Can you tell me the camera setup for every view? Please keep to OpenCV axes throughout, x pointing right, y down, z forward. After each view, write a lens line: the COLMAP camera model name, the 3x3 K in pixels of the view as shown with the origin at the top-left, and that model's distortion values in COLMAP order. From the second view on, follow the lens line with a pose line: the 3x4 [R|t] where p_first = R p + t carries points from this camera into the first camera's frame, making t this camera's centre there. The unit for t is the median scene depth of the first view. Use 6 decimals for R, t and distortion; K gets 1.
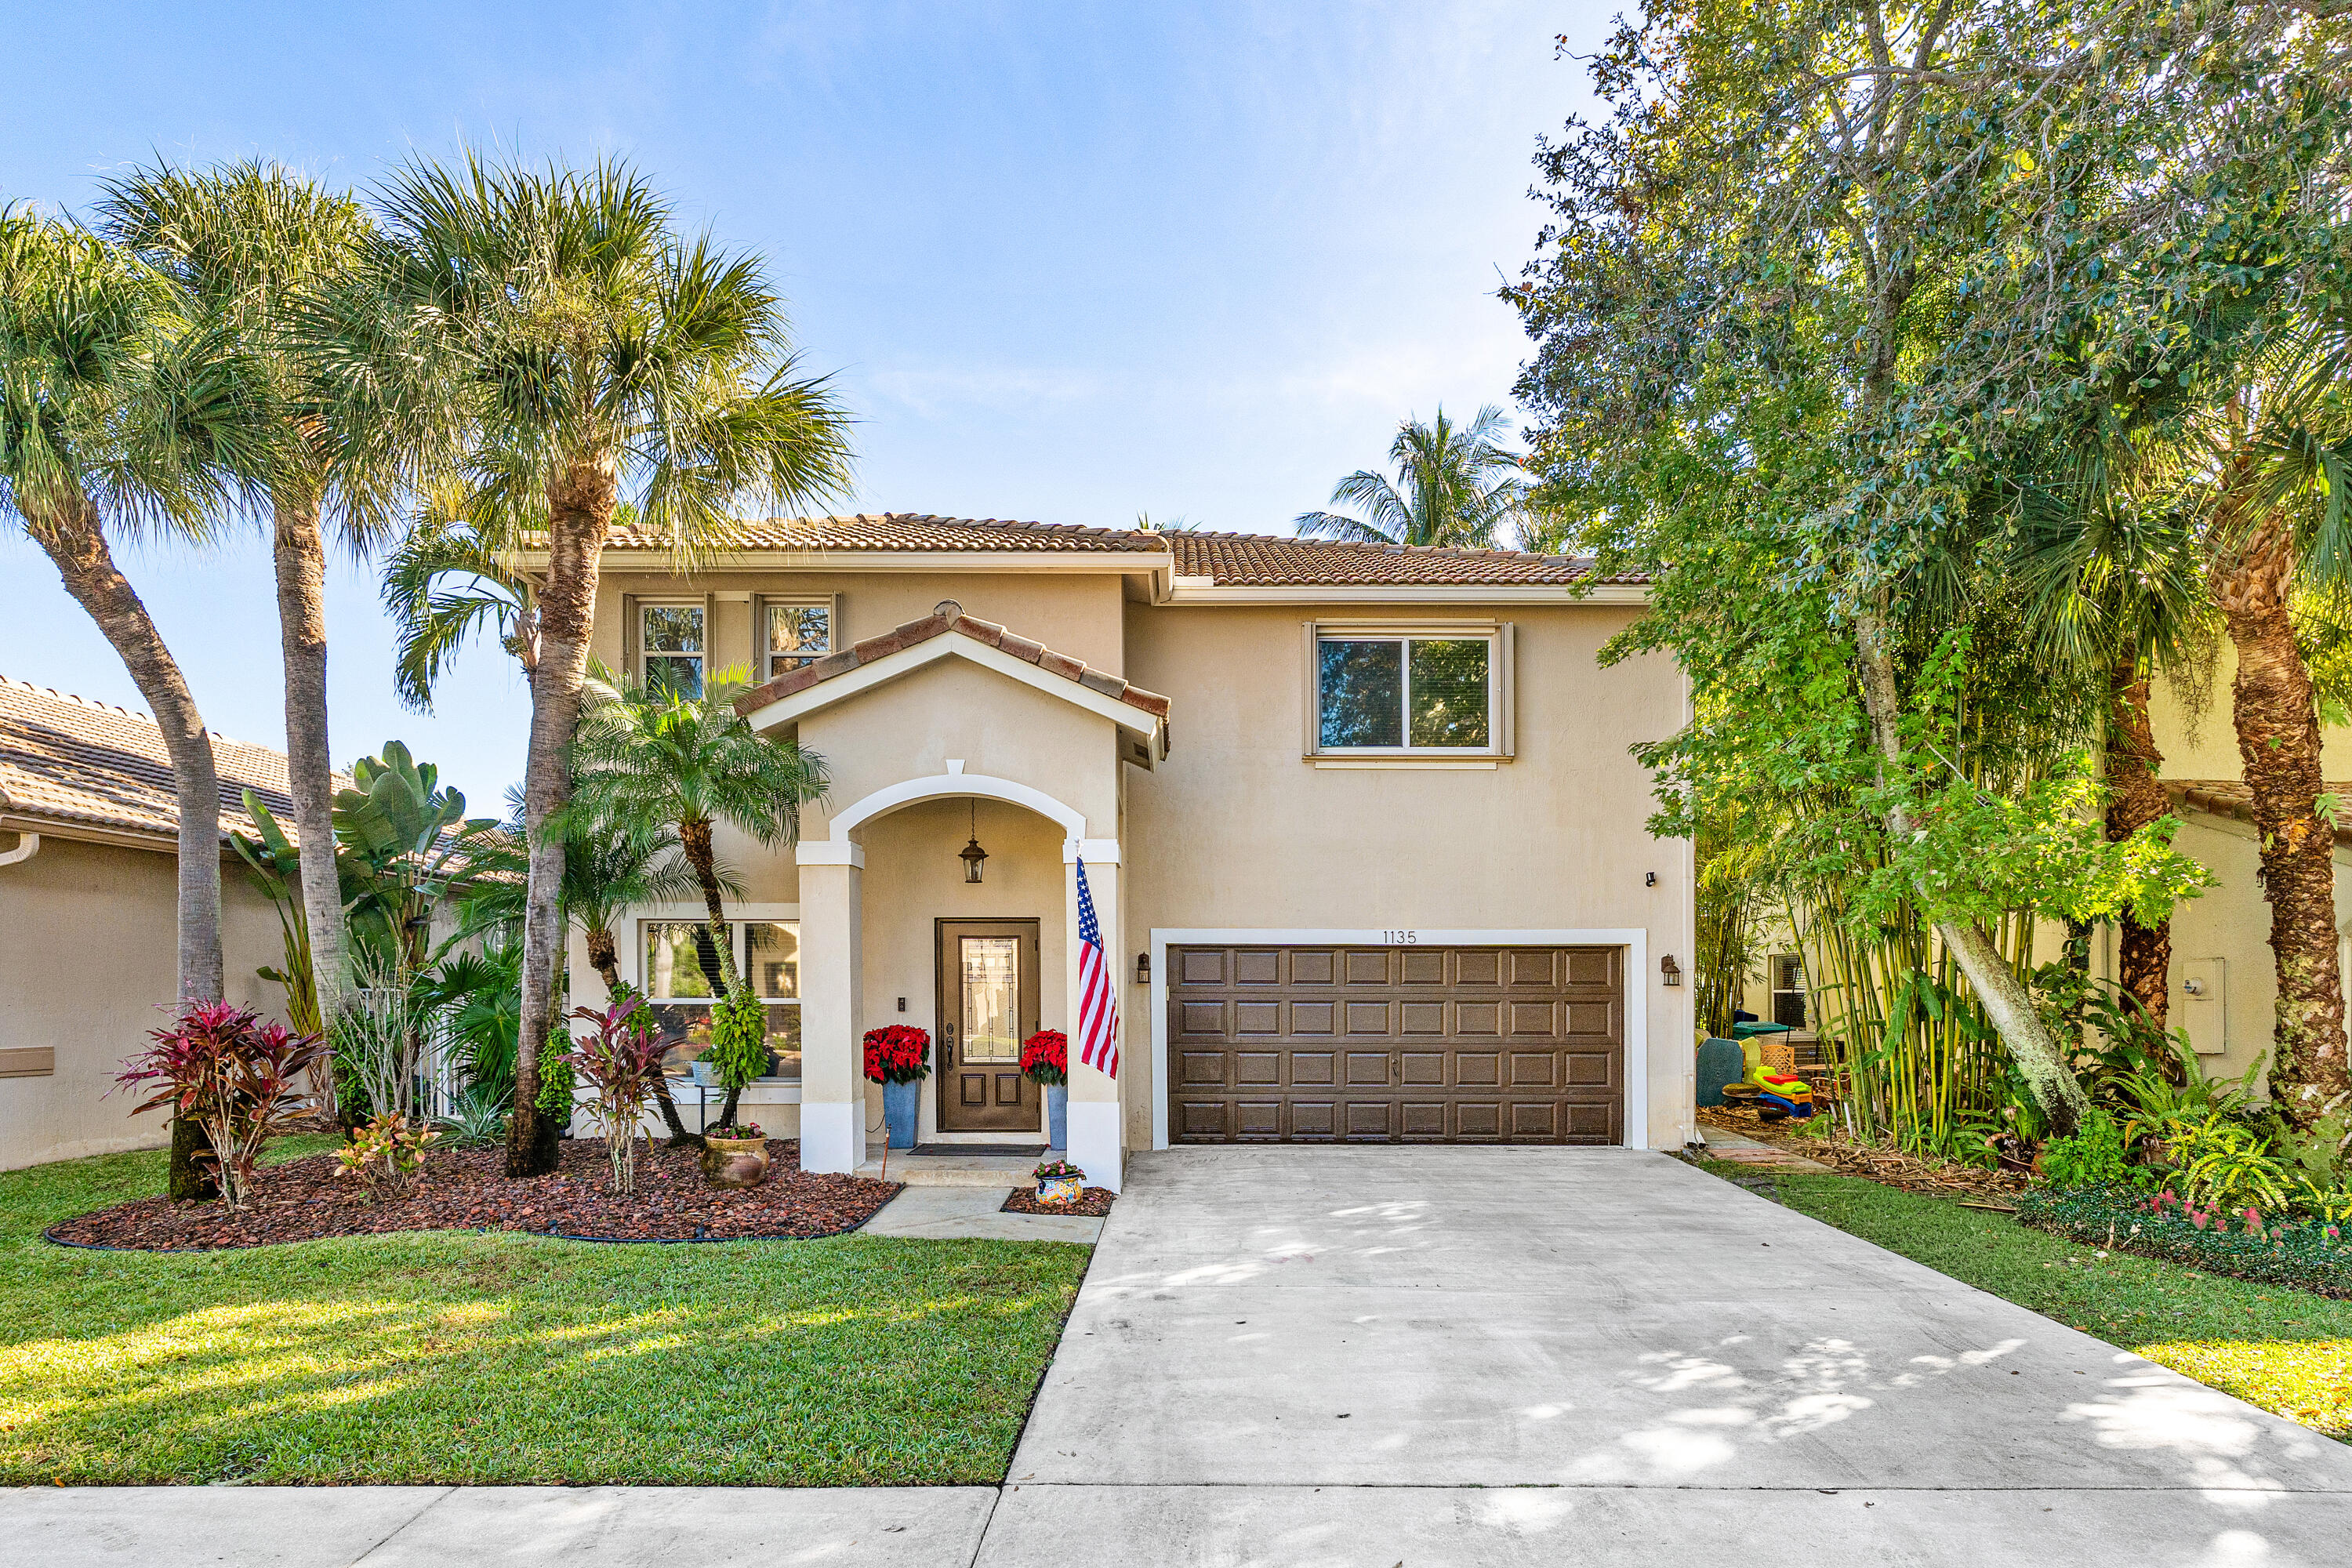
lens RADIAL K [[1220.5, 0, 1176.4], [0, 1220.5, 782.8], [0, 0, 1]] dist [0.006071, 0.000976]
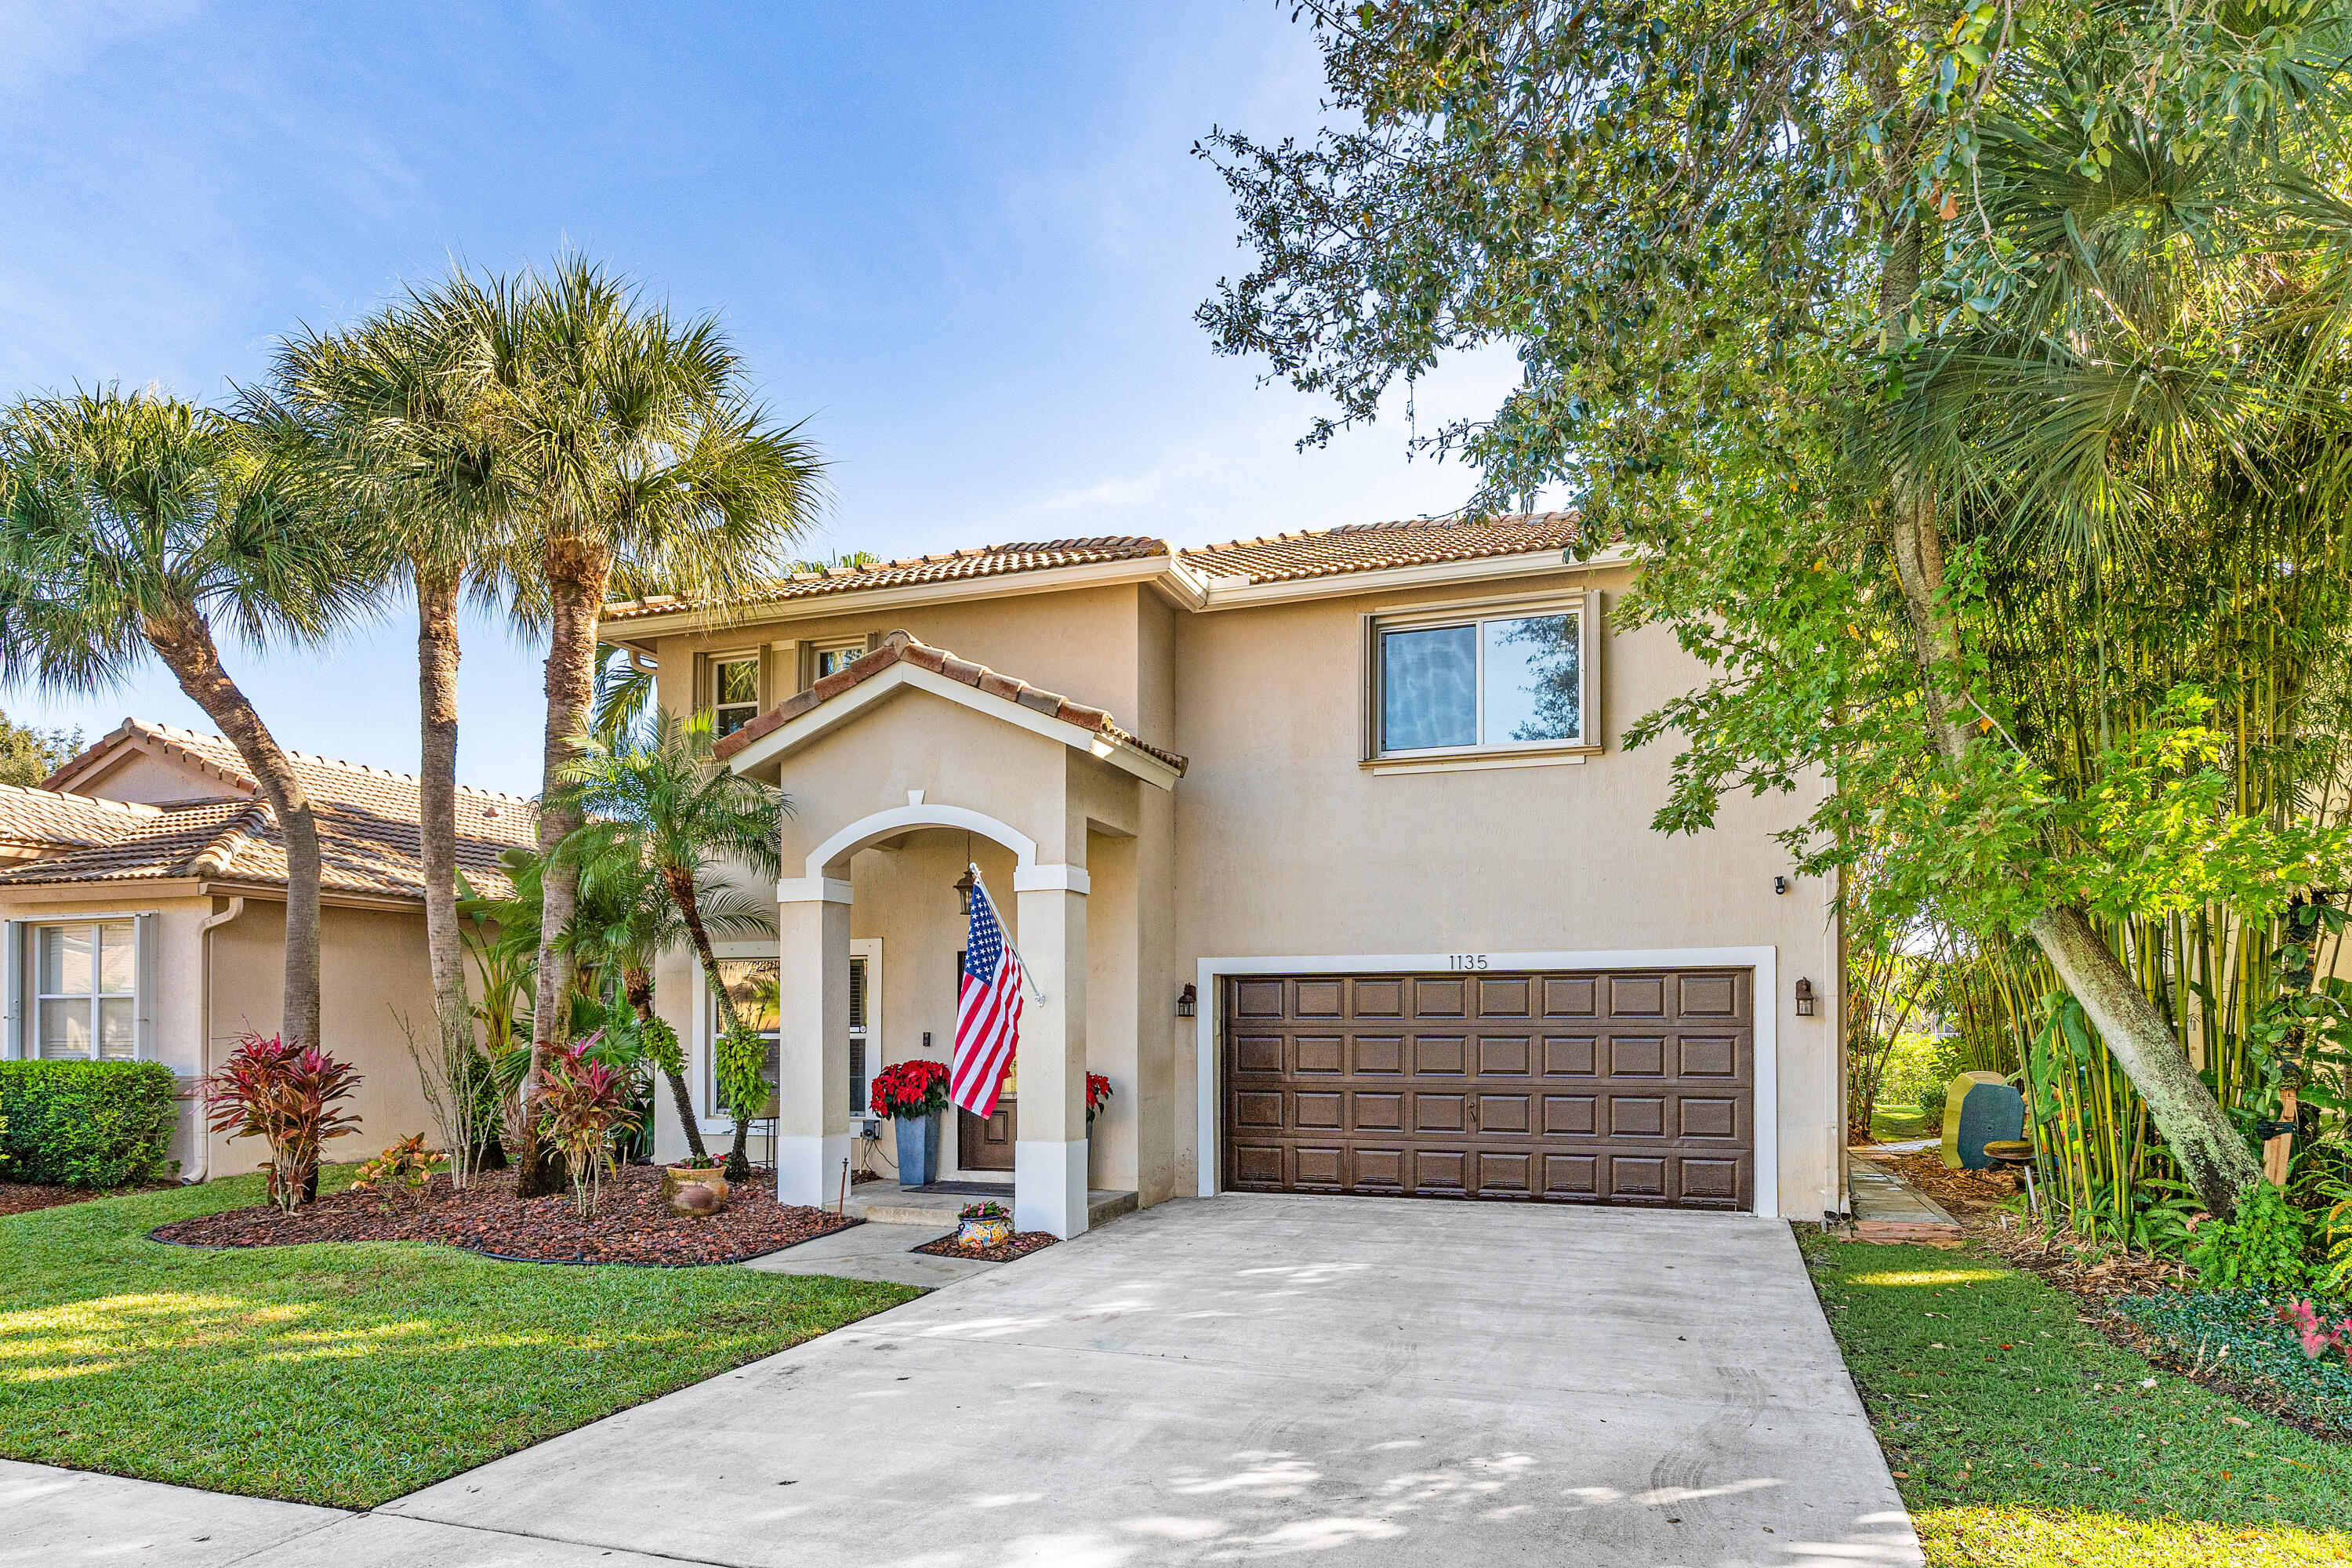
lens RADIAL K [[1284.4, 0, 1178.4], [0, 1284.4, 788.5], [0, 0, 1]] dist [0.006109, -0.002981]
pose [[0.950604, -0.060074, -0.304538, 0.337305], [0.055138, 0.998171, -0.024790, 0.017143], [0.305470, 0.006774, 0.952178, 0.075019]]
